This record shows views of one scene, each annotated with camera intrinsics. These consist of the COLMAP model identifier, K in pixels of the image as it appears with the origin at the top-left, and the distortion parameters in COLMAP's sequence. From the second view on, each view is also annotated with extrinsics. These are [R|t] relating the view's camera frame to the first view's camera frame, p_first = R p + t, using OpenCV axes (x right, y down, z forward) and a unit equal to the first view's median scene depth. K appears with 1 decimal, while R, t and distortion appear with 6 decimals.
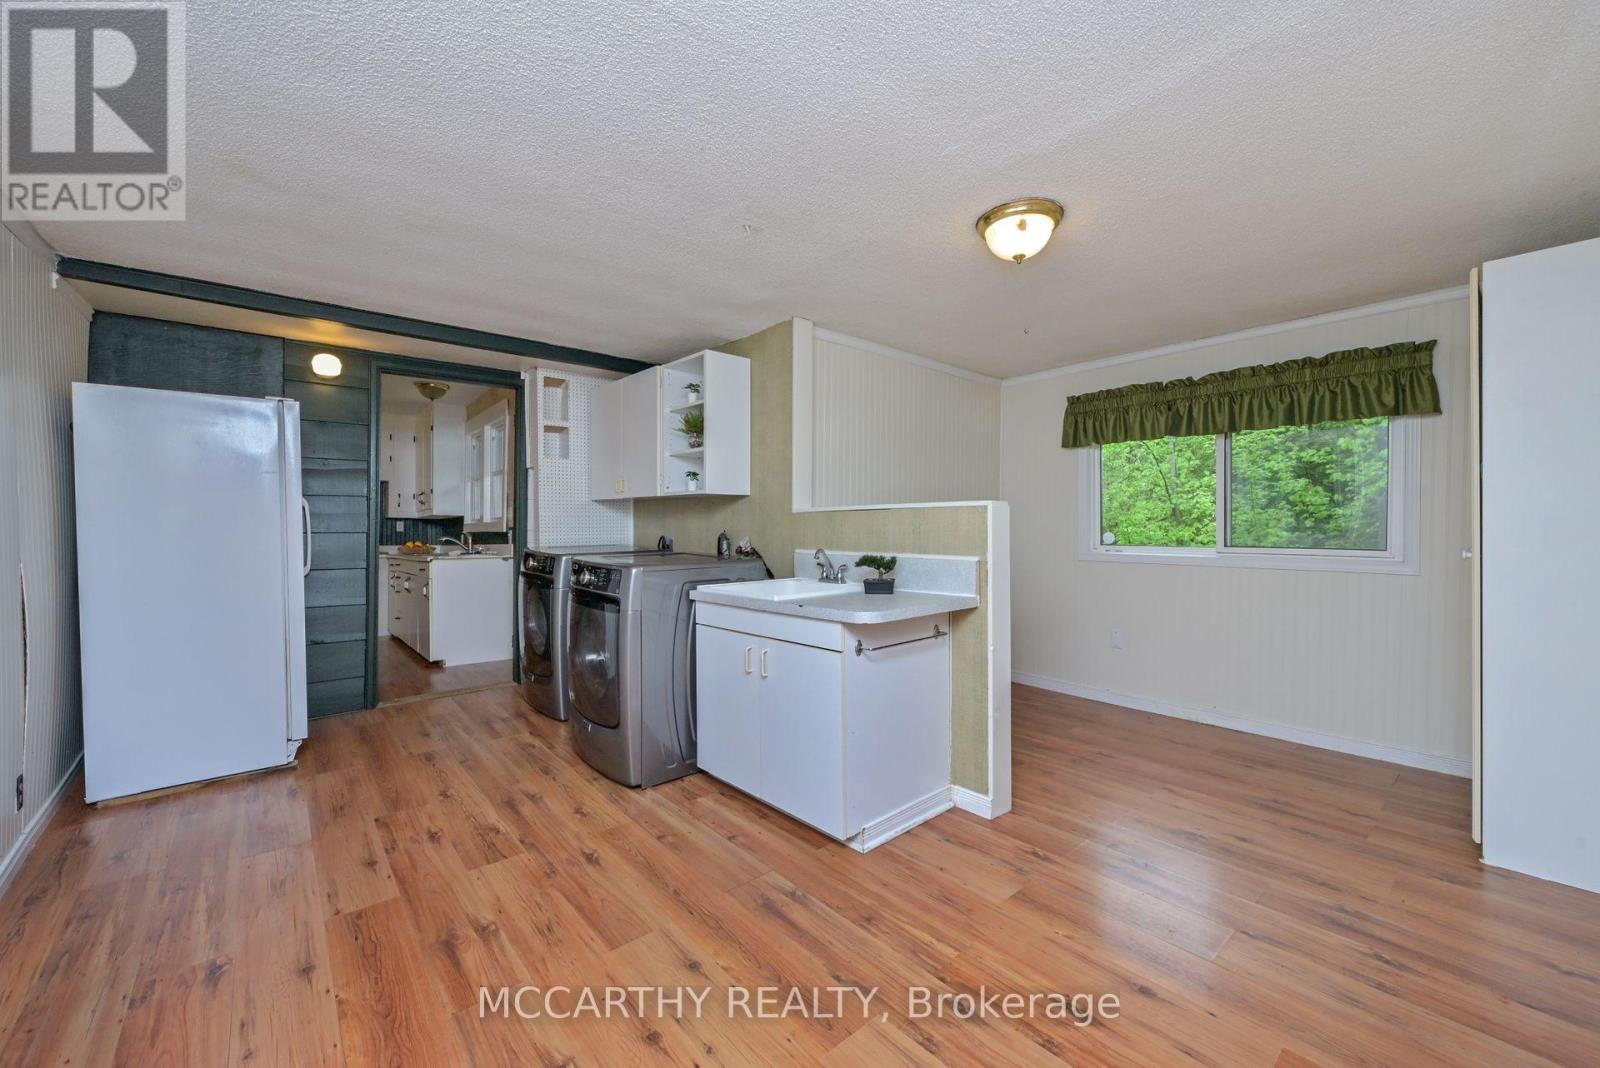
lens RADIAL K [[659.3, 0, 800.0], [0, 659.3, 534.0], [0, 0, 1]] dist [-0.002342, -0.000510]
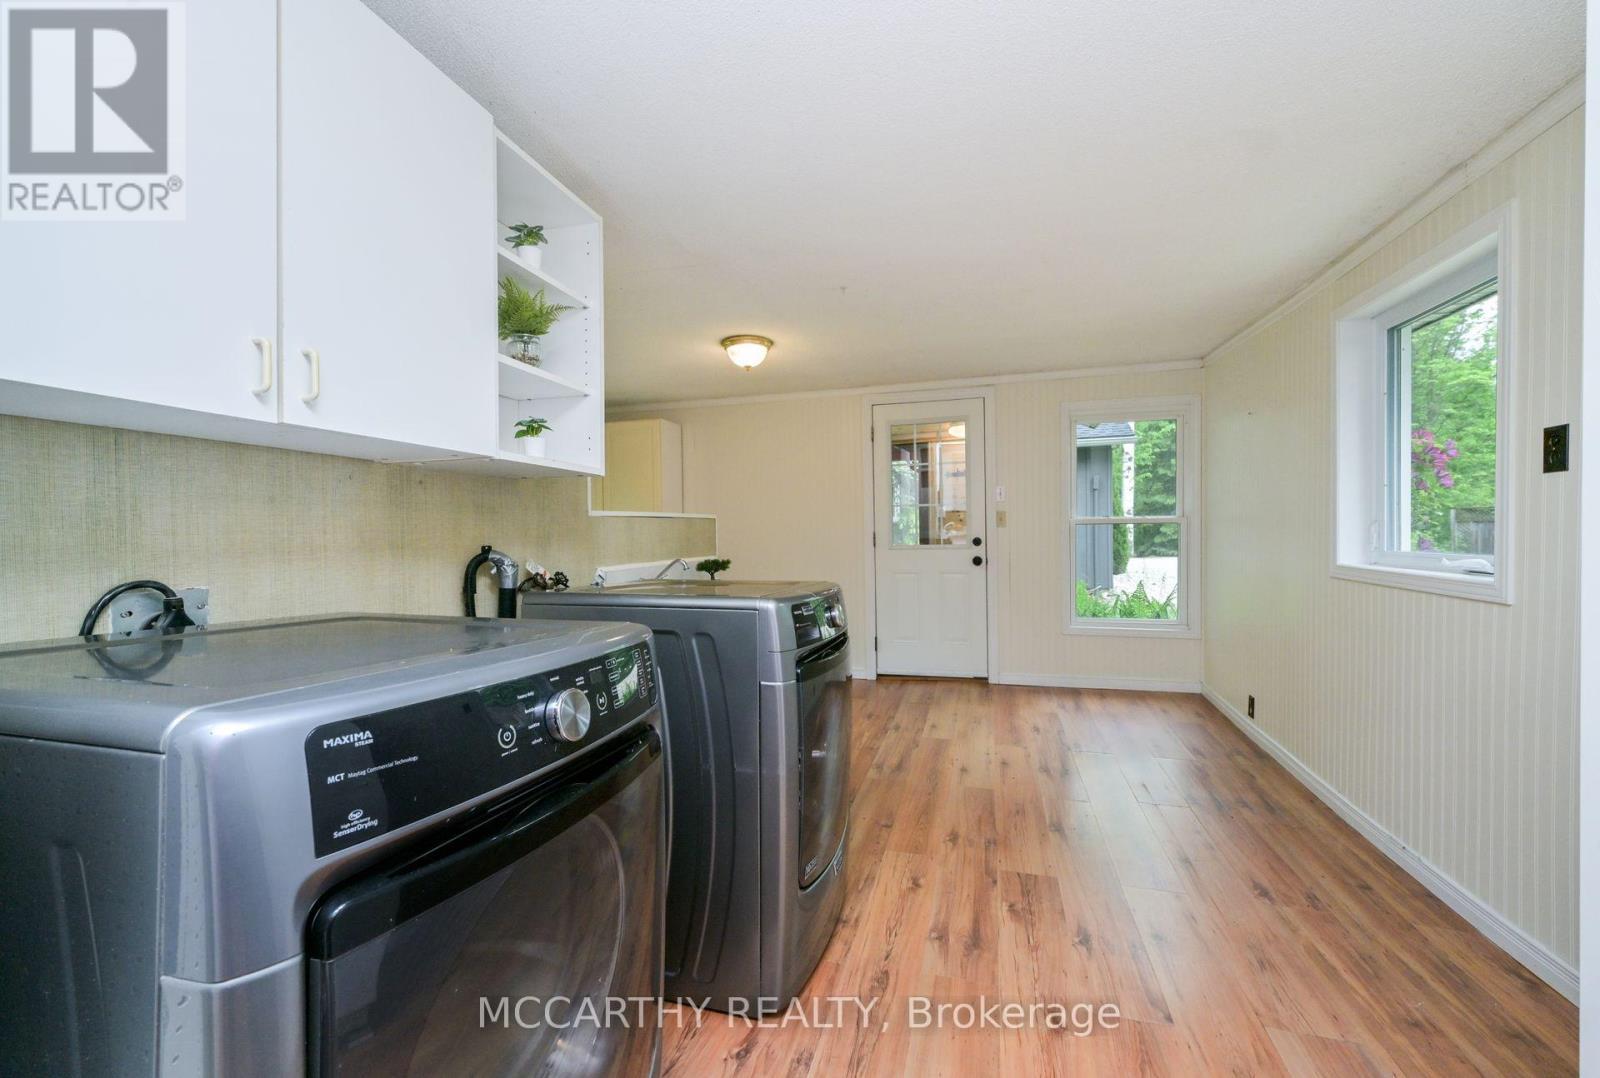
lens RADIAL K [[672.7, 0, 811.4], [0, 672.7, 534.8], [0, 0, 1]] dist [0.001409, 0.000377]
pose [[-0.589985, 0.005235, 0.807397, -1.112054], [0.022064, 0.999710, 0.009641, -0.021242], [-0.807112, 0.023503, -0.589930, 1.892631]]
